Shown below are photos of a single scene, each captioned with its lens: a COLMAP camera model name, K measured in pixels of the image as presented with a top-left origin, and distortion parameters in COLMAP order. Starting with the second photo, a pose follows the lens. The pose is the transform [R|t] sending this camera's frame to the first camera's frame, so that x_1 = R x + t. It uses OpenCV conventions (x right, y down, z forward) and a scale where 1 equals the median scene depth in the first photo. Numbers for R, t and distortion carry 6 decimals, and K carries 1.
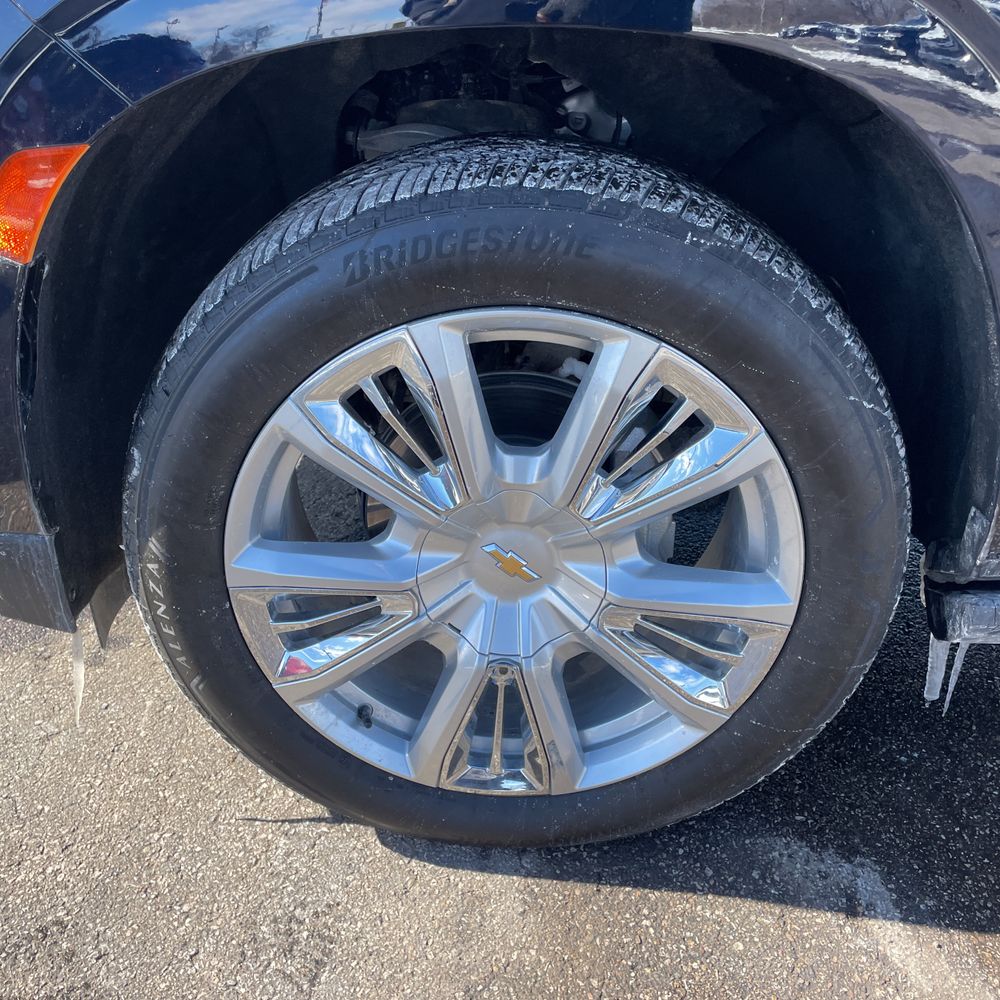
lens RADIAL K [[980.2, 0, 500.5], [0, 980.2, 516.1], [0, 0, 1]] dist [0.089775, -0.134828]
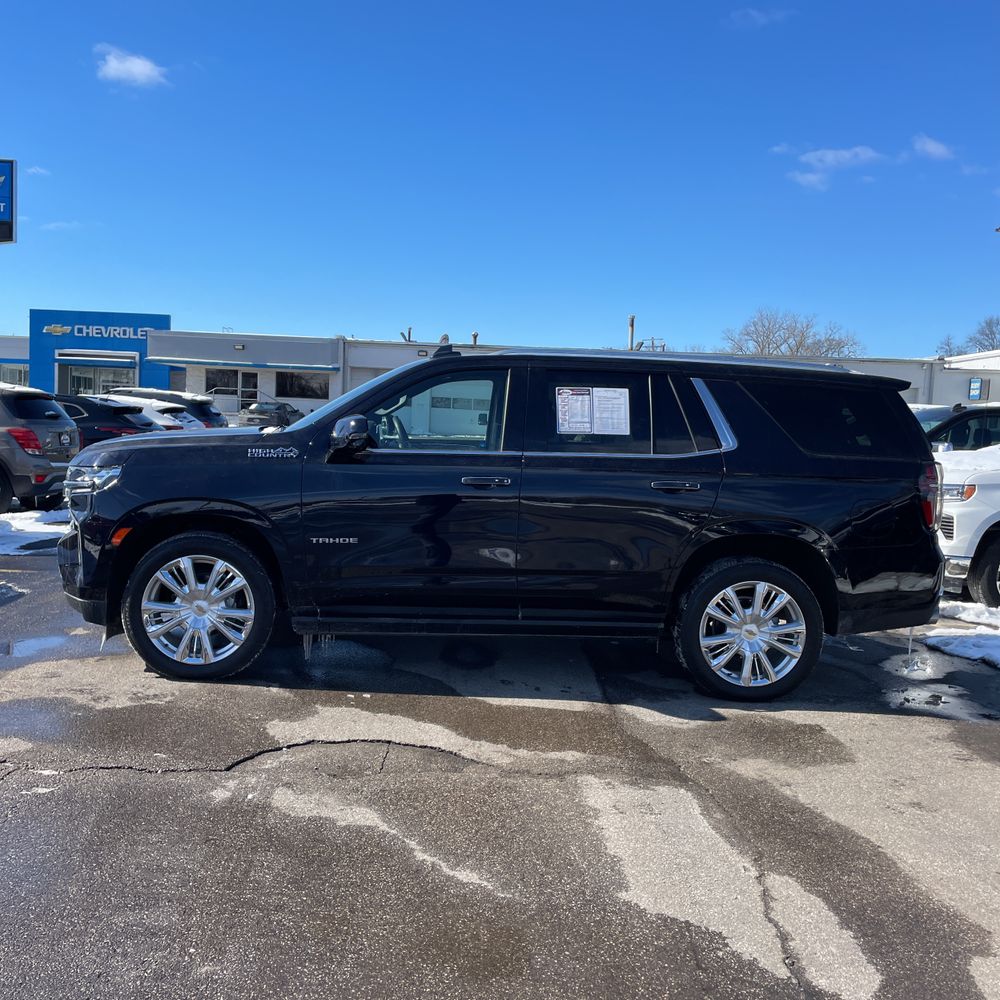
lens RADIAL K [[1010.7, 0, 507.0], [0, 1010.7, 495.2], [0, 0, 1]] dist [0.106859, -0.144135]
pose [[0.994019, 0.038601, 0.102154, 1.044980], [0.008604, 0.904851, -0.425642, 1.810028], [-0.108864, 0.423975, 0.899107, -4.225189]]
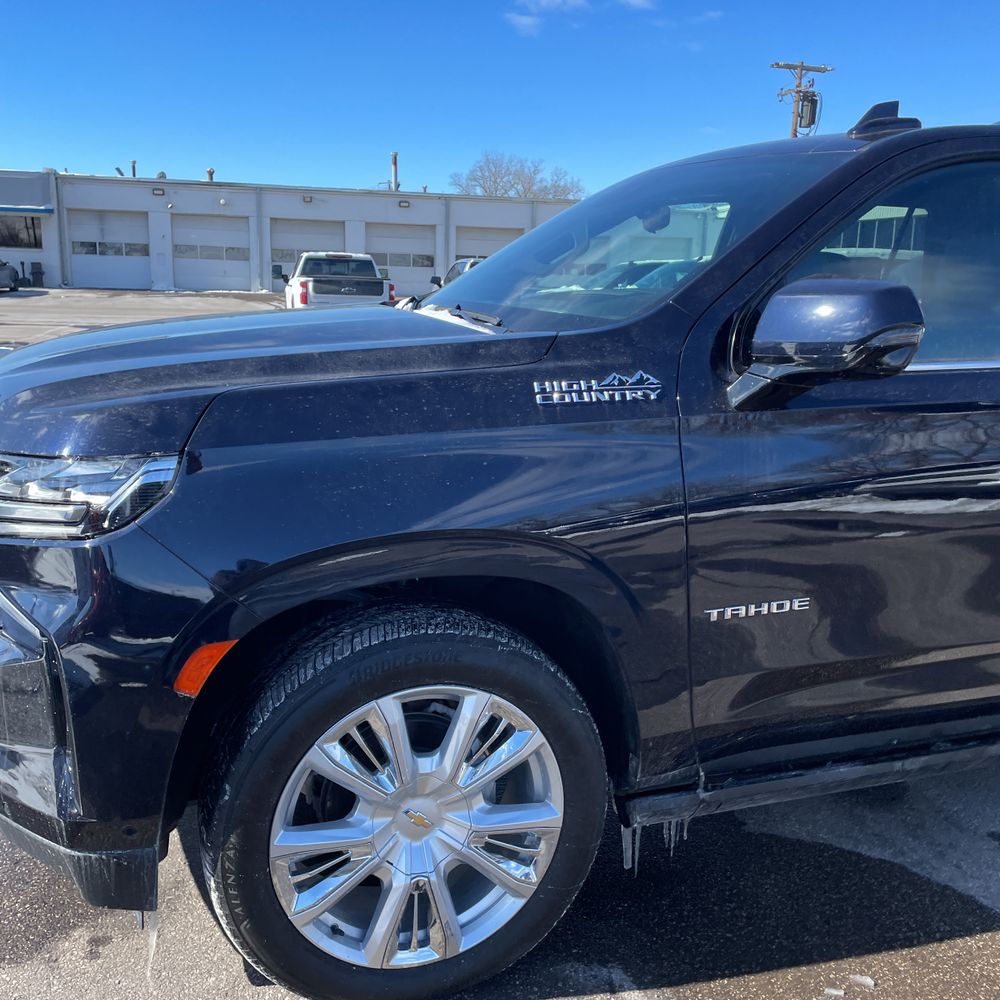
lens RADIAL K [[1017.0, 0, 509.6], [0, 1017.0, 486.2], [0, 0, 1]] dist [0.086369, -0.118192]
pose [[0.930479, -0.043790, 0.363719, -0.519504], [0.153759, 0.947832, -0.279237, 0.020444], [-0.332516, 0.315750, 0.888670, -1.007348]]
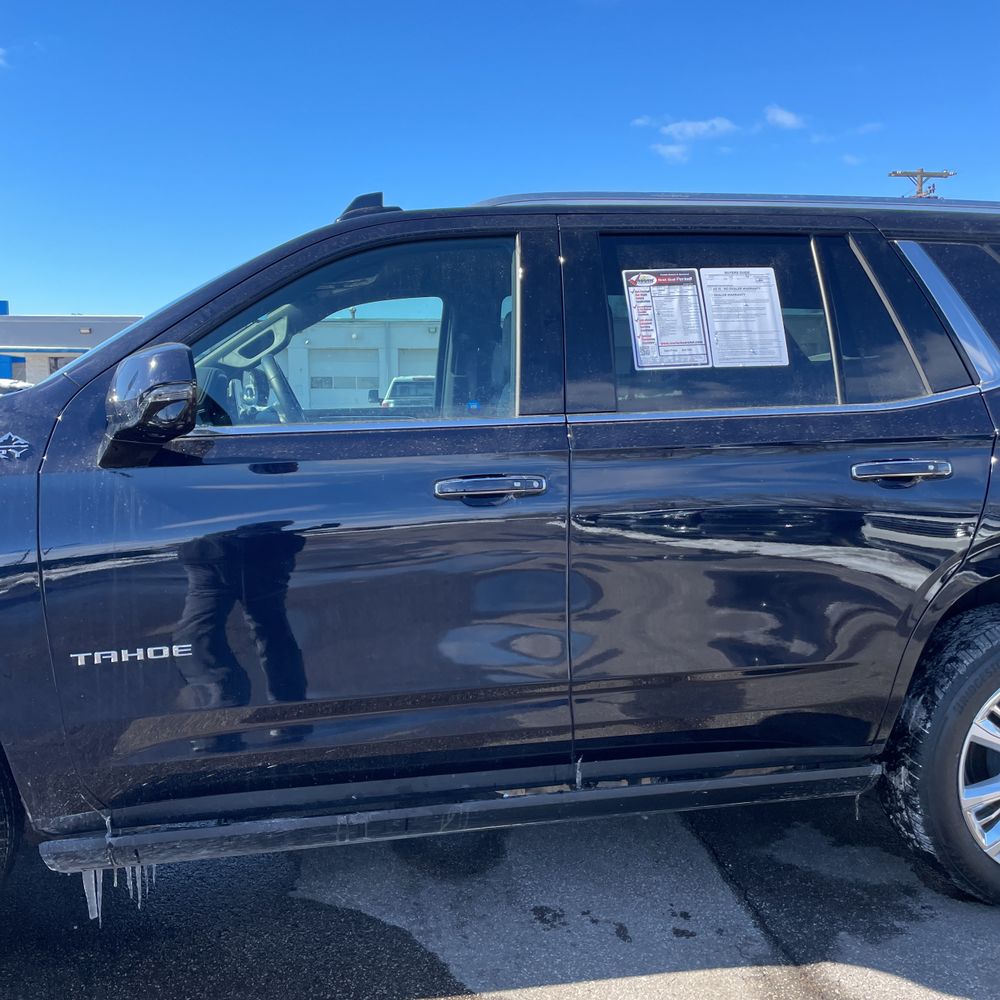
lens RADIAL K [[1010.7, 0, 507.0], [0, 1010.7, 495.2], [0, 0, 1]] dist [0.106859, -0.144135]
pose [[0.977252, -0.025608, 0.210531, 1.027152], [0.110199, 0.909468, -0.400905, 0.412118], [-0.181205, 0.414985, 0.891601, -1.493969]]
